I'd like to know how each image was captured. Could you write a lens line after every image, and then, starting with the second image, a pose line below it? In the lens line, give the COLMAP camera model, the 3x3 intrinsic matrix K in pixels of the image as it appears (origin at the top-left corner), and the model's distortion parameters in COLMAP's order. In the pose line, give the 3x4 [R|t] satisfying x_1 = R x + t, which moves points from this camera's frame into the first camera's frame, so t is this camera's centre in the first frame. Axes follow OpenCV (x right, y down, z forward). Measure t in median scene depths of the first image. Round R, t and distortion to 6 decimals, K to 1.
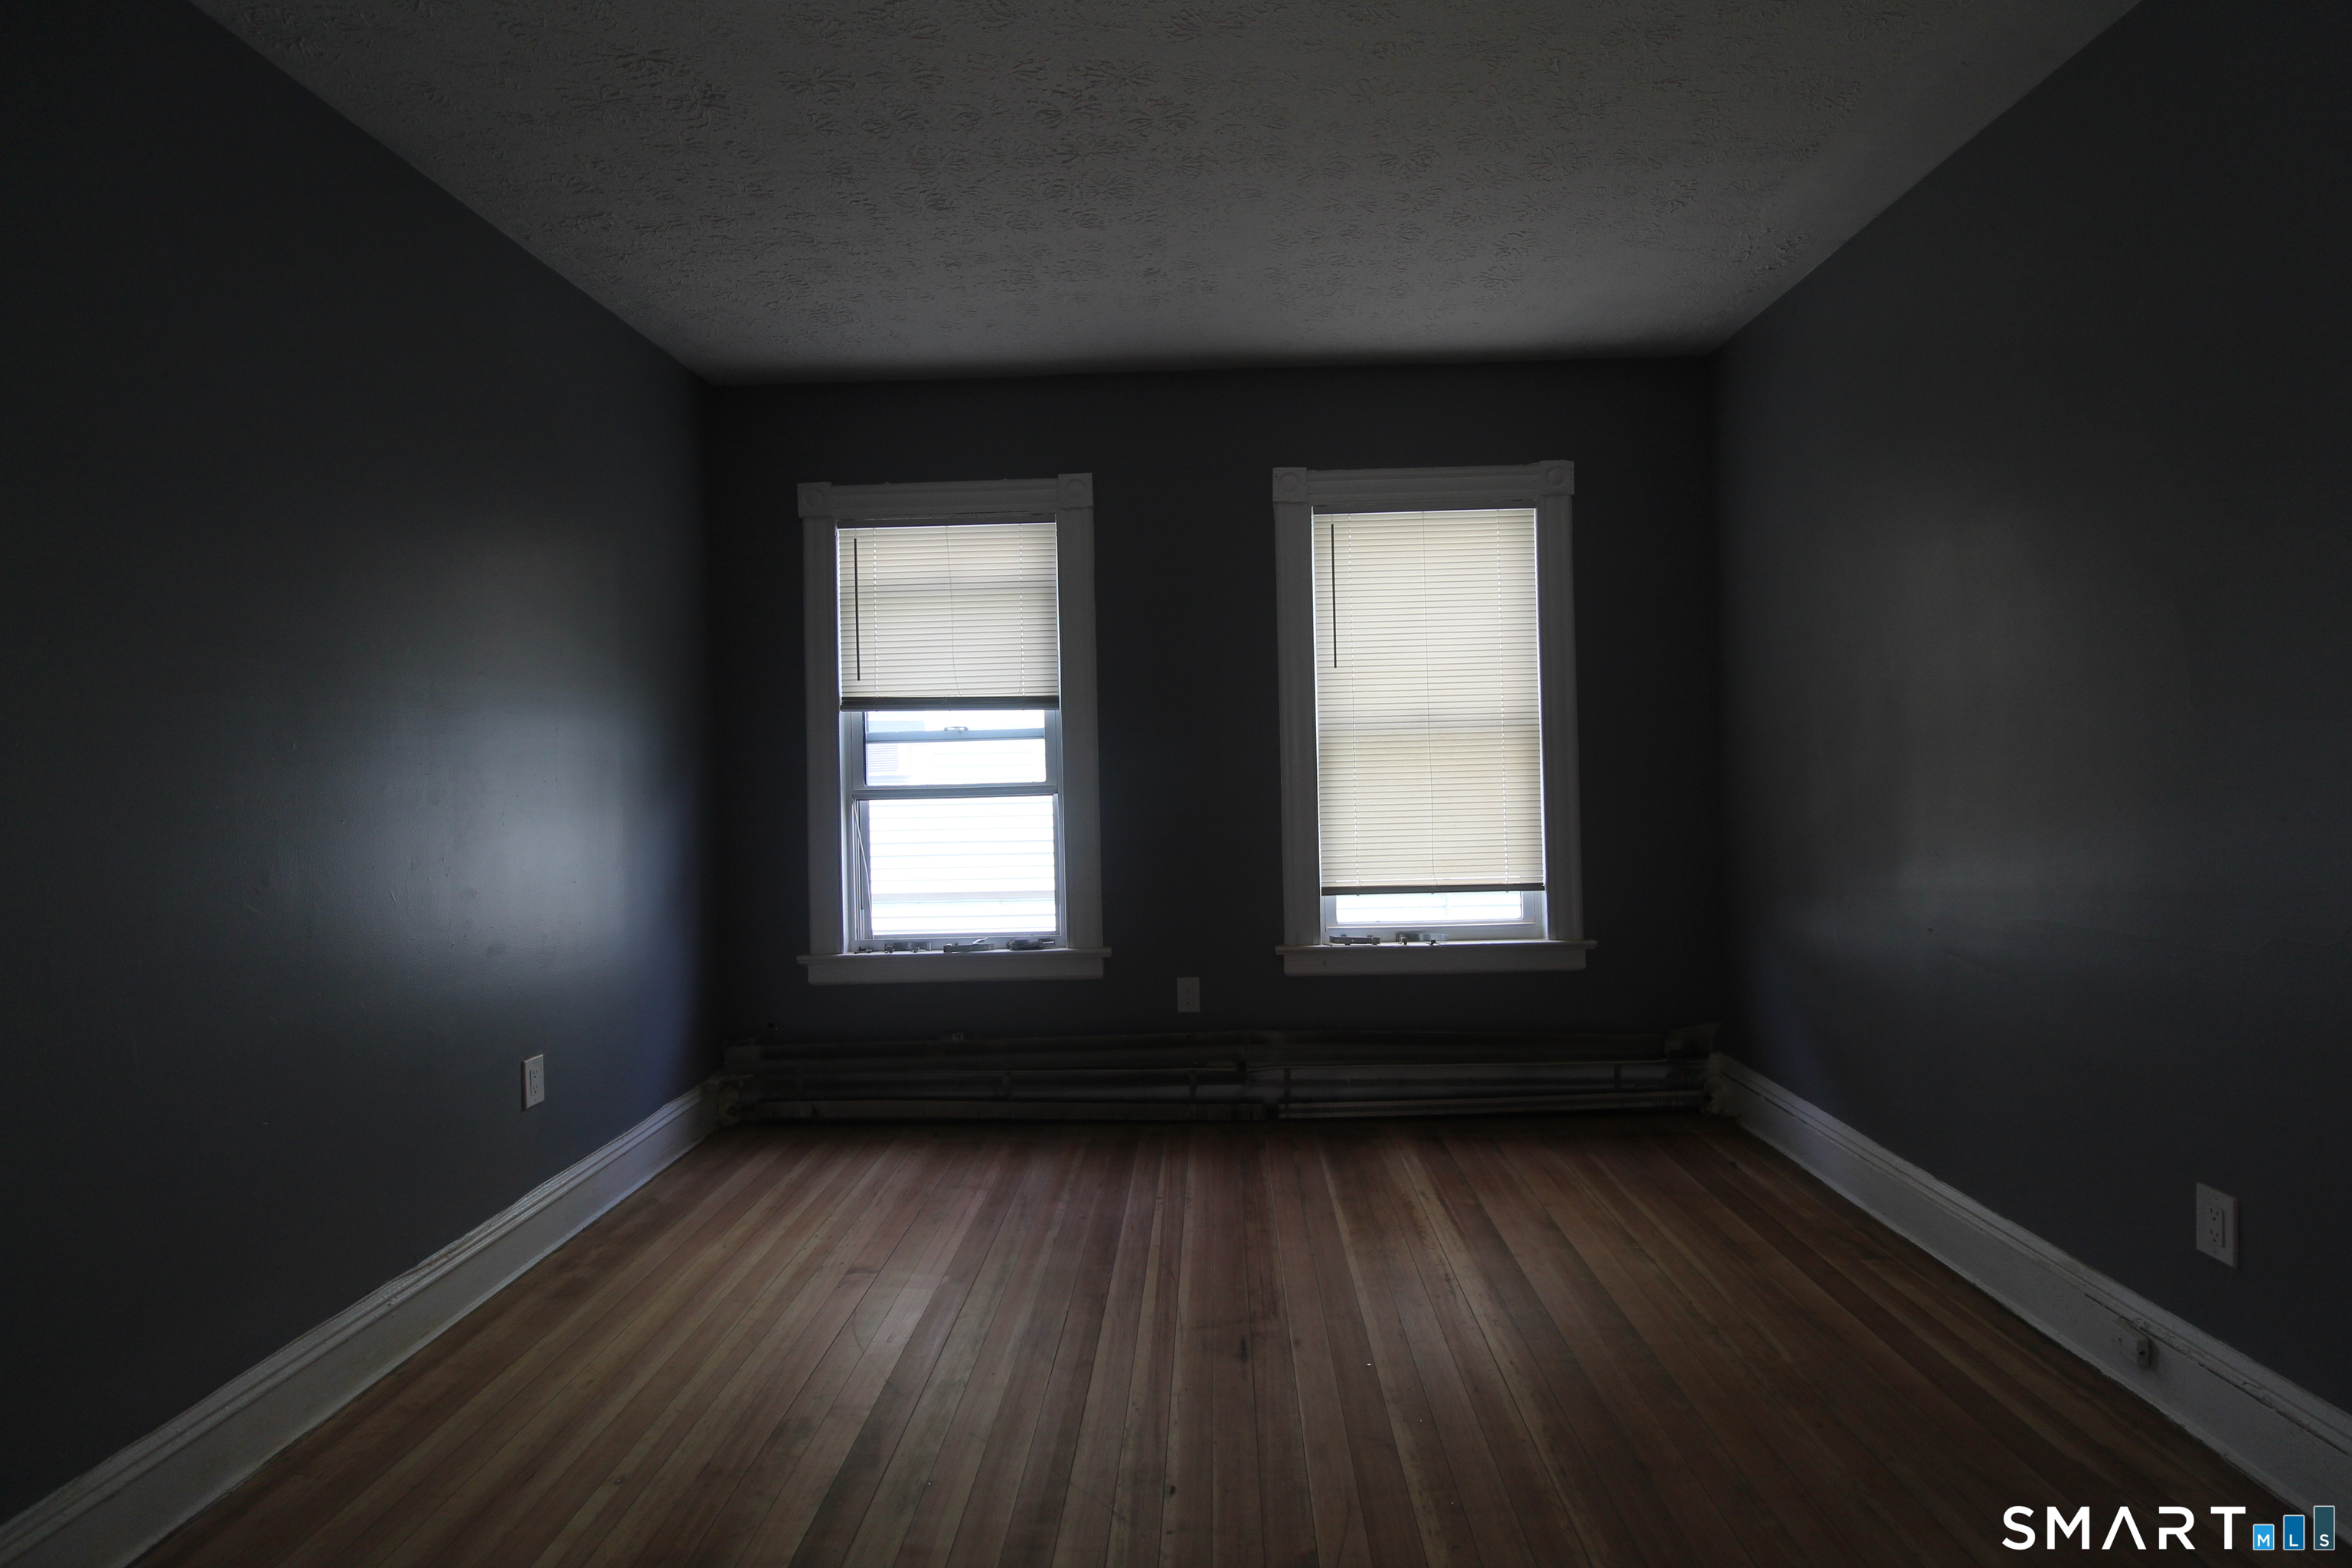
lens RADIAL K [[1083.1, 0, 1189.5], [0, 1083.1, 765.0], [0, 0, 1]] dist [-0.006769, -0.008360]
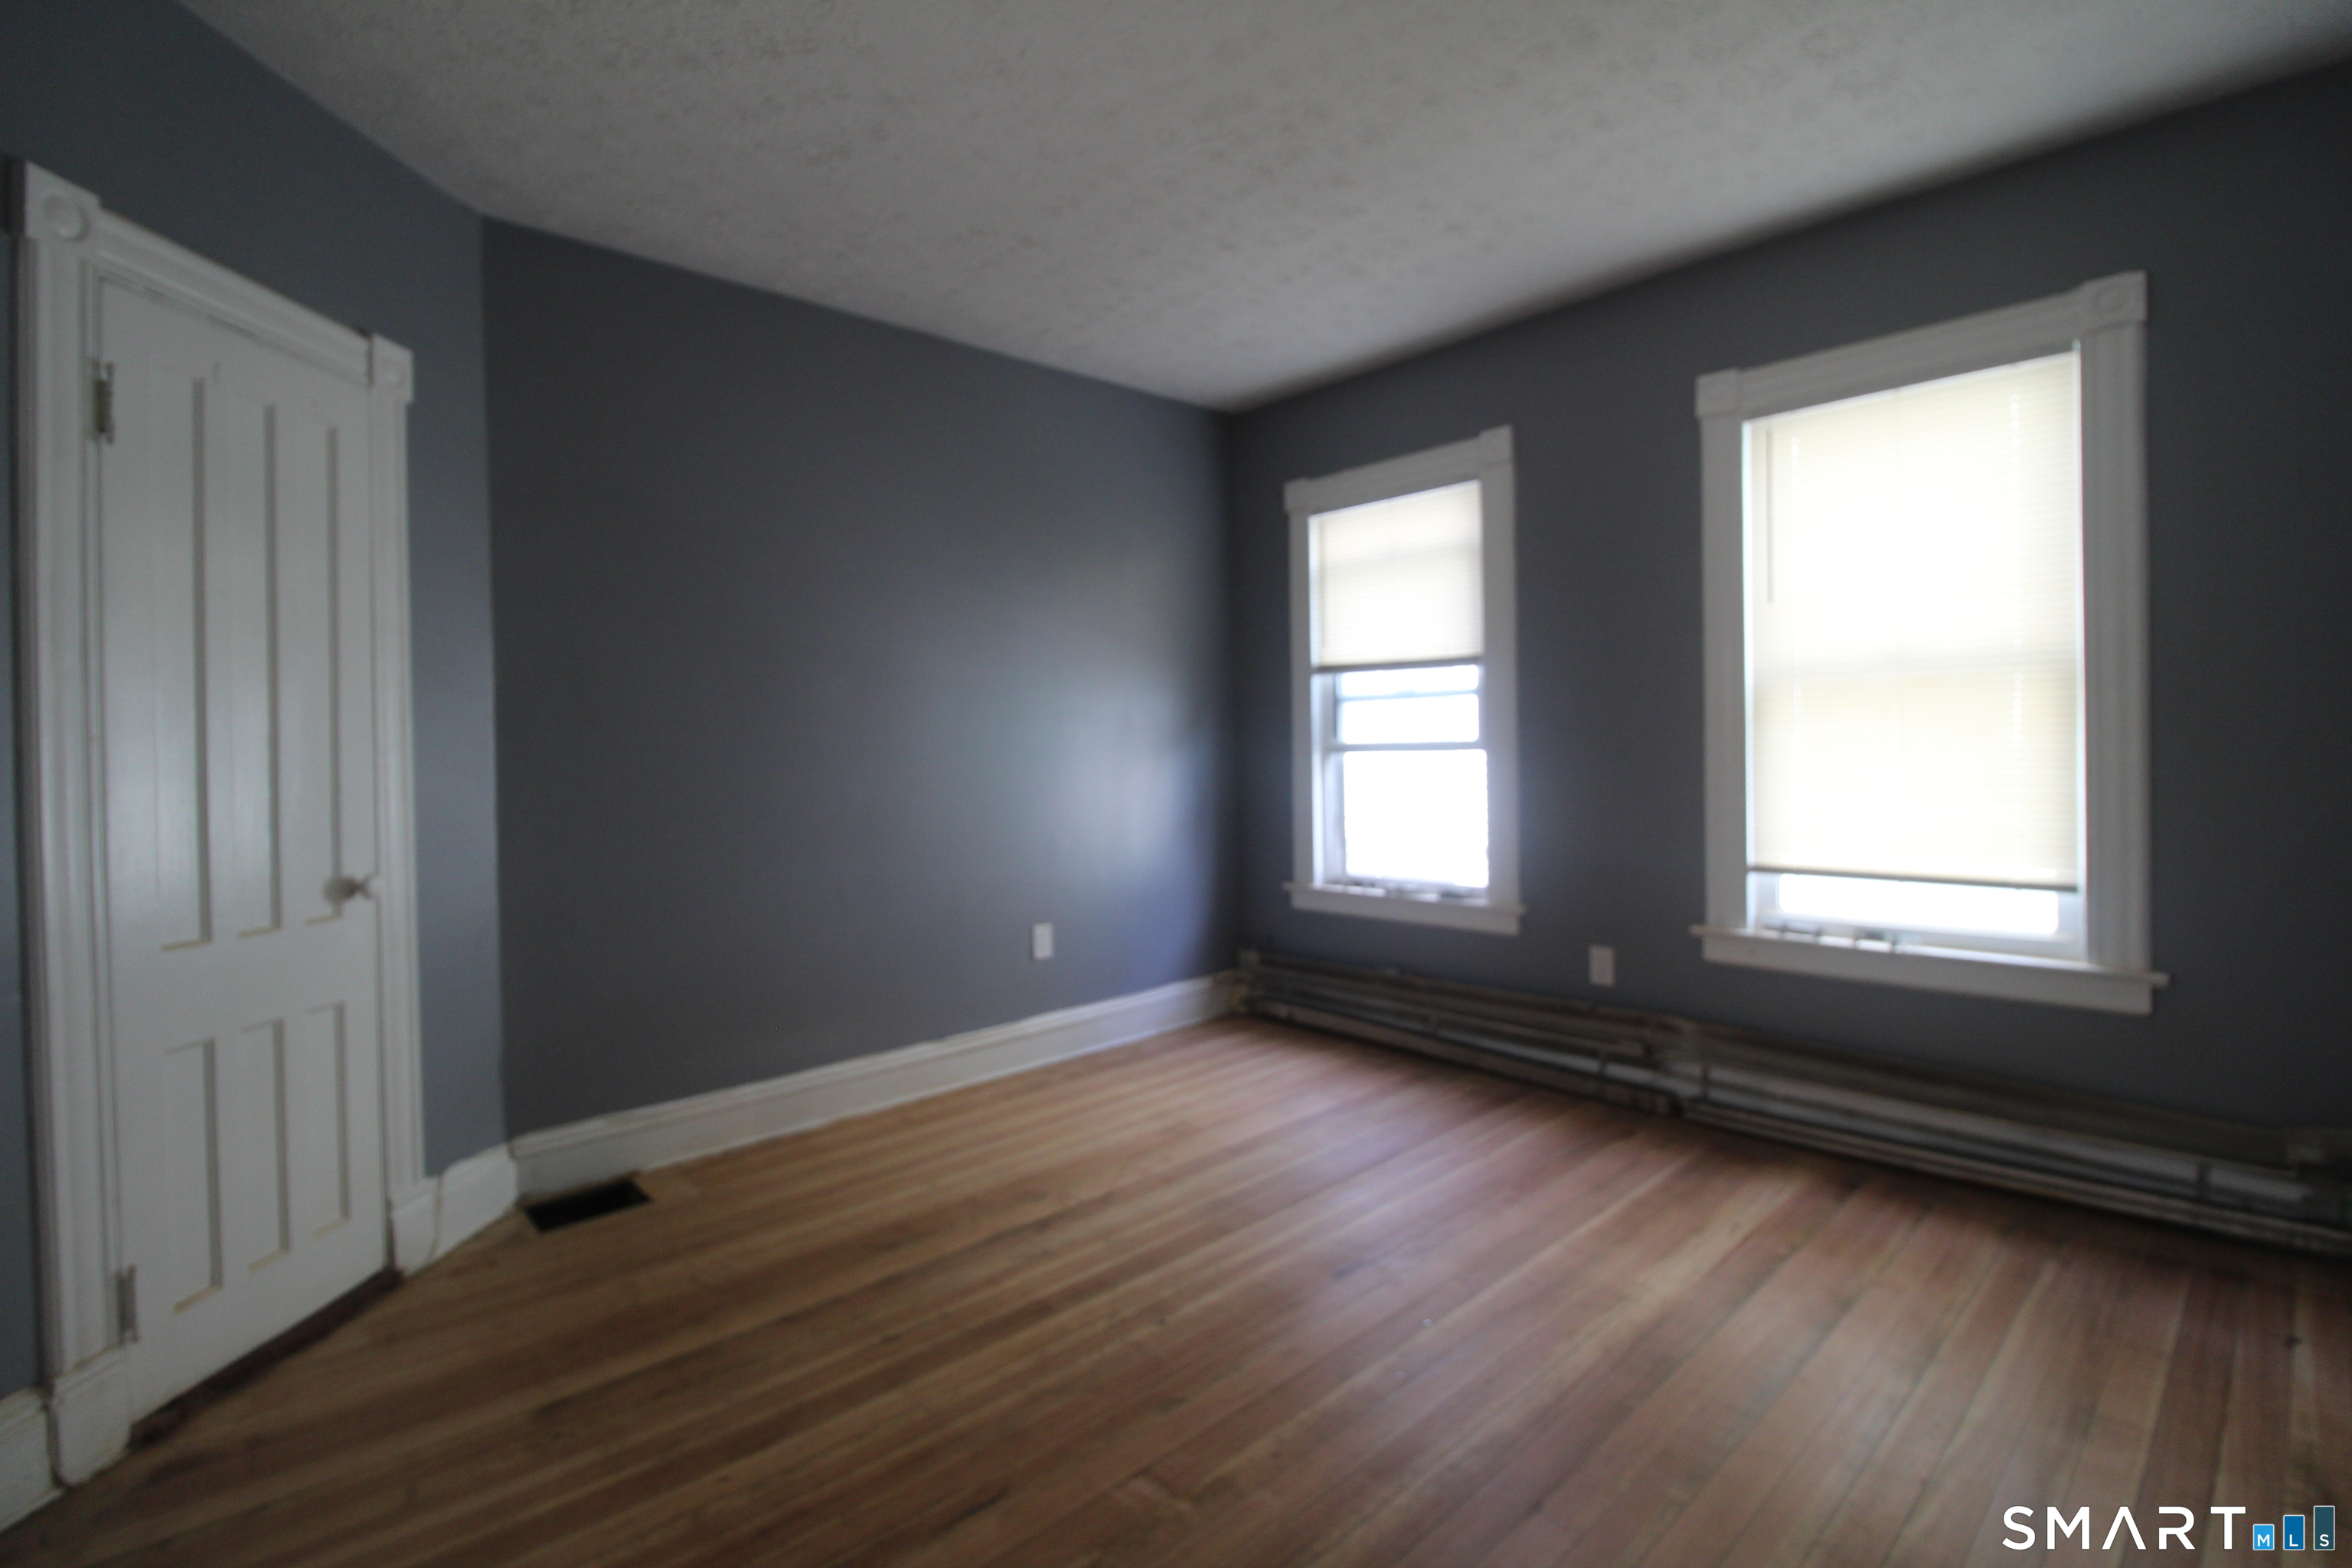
lens RADIAL K [[1083.1, 0, 1193.4], [0, 1083.1, 763.8], [0, 0, 1]] dist [-0.006769, -0.008360]
pose [[0.703005, 0.021363, -0.710864, 0.416474], [0.003657, 0.999427, 0.033651, 0.004626], [0.711176, -0.026256, 0.702524, 0.094344]]
